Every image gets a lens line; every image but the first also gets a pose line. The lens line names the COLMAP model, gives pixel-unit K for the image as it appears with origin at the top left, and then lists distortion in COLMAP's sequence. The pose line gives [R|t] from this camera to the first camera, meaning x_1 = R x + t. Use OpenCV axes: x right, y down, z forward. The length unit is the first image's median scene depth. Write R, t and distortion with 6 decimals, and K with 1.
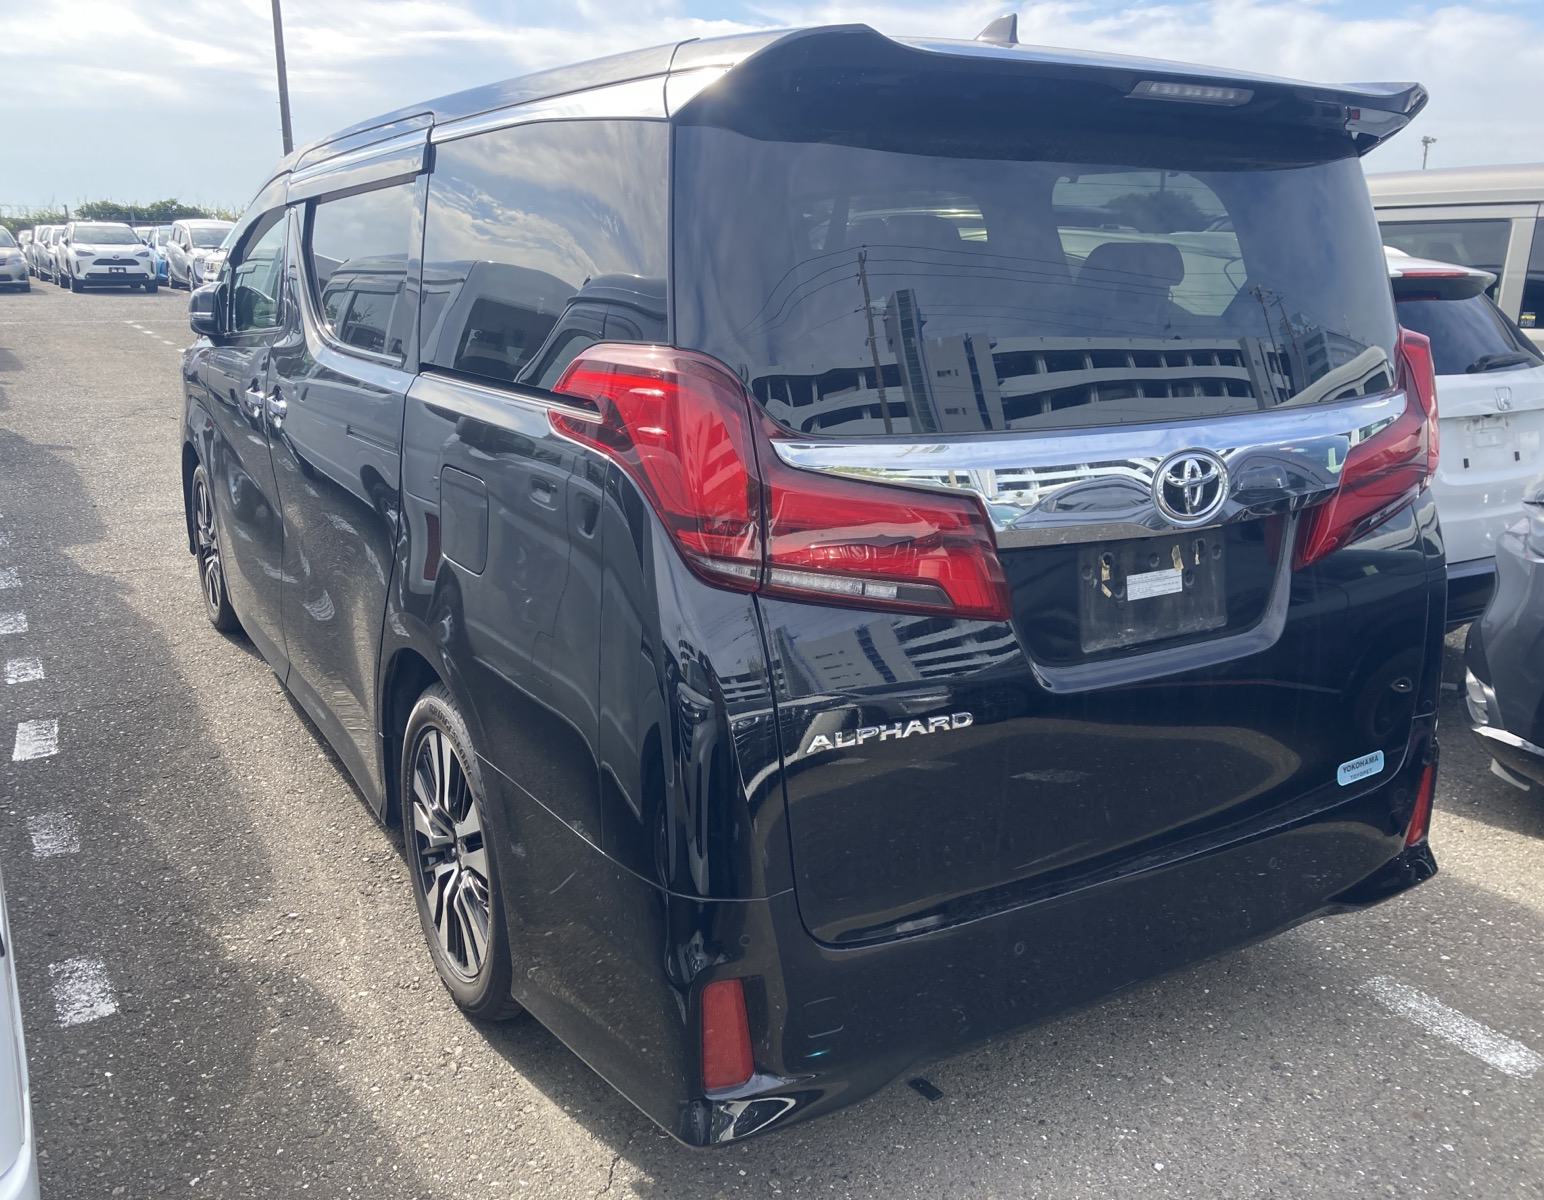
lens RADIAL K [[1333.6, 0, 772.0], [0, 1333.6, 600.0], [0, 0, 1]] dist [0.019186, 0.006049]
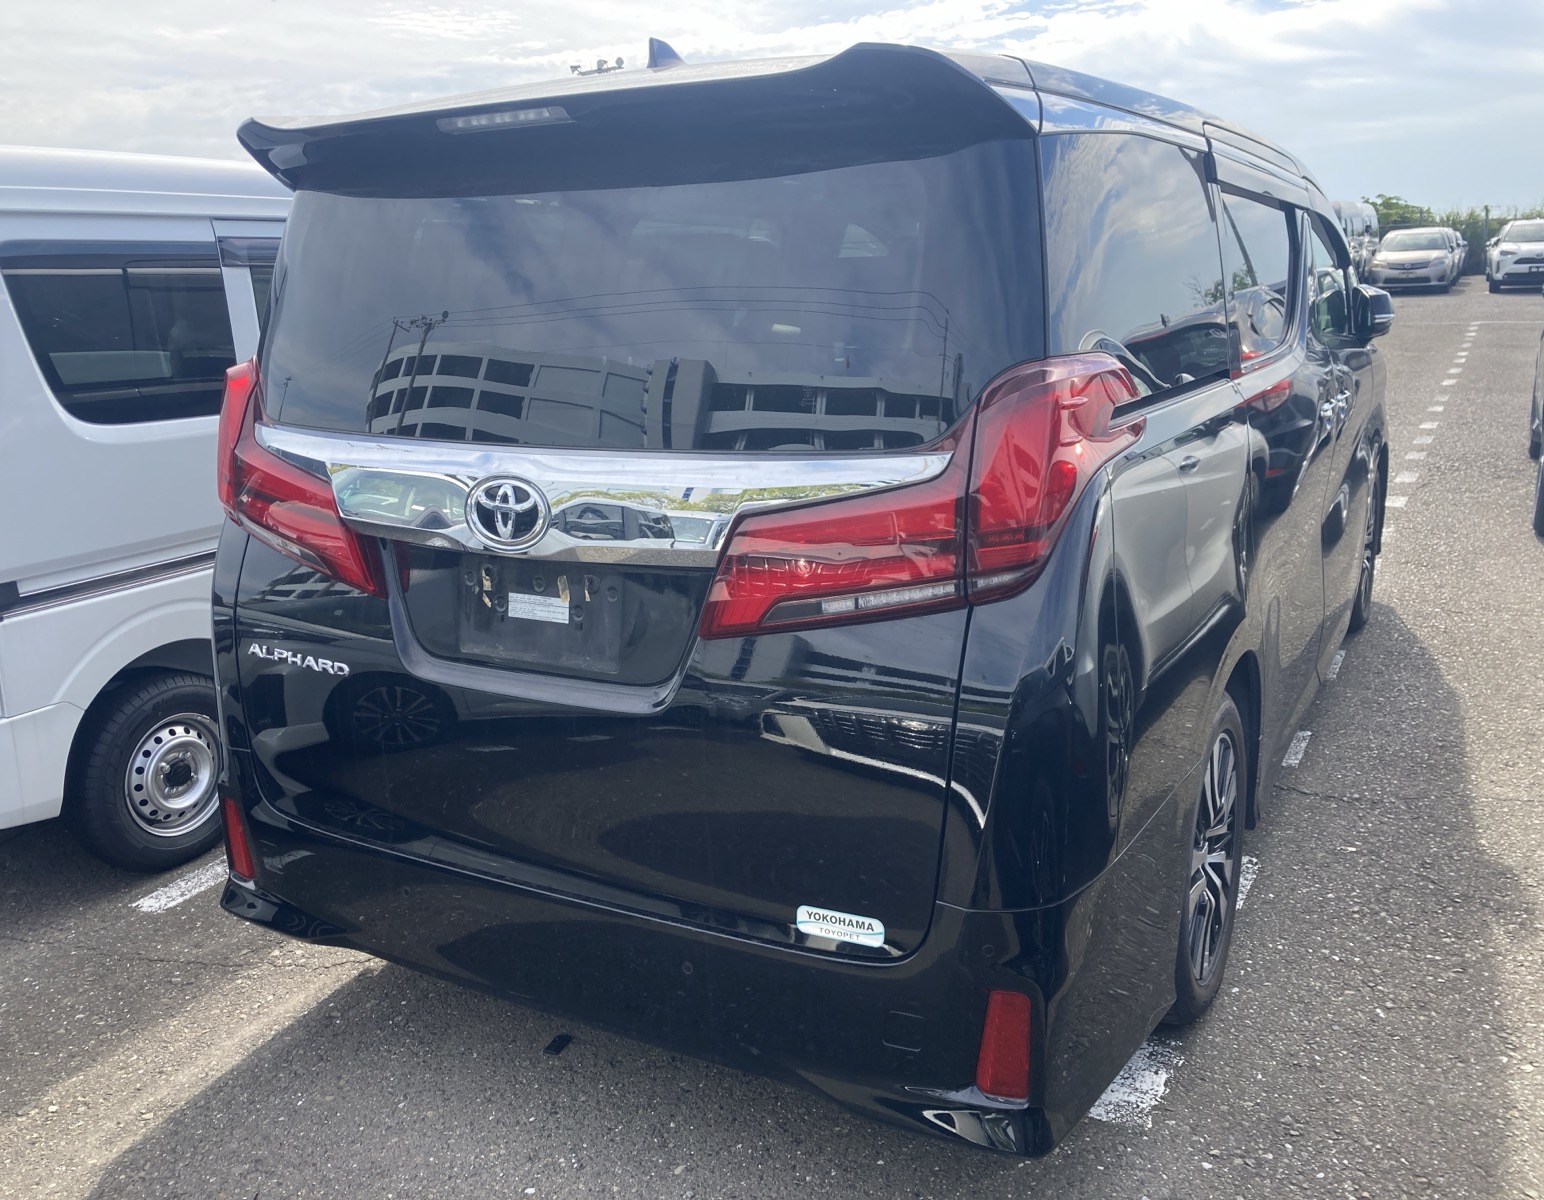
lens RADIAL K [[1333.6, 0, 772.0], [0, 1333.6, 600.0], [0, 0, 1]] dist [0.019186, 0.006049]
pose [[0.480946, 0.188110, -0.856333, 1.200580], [-0.186810, 0.976270, 0.109537, -0.156812], [0.856617, 0.107290, 0.504674, 0.633935]]
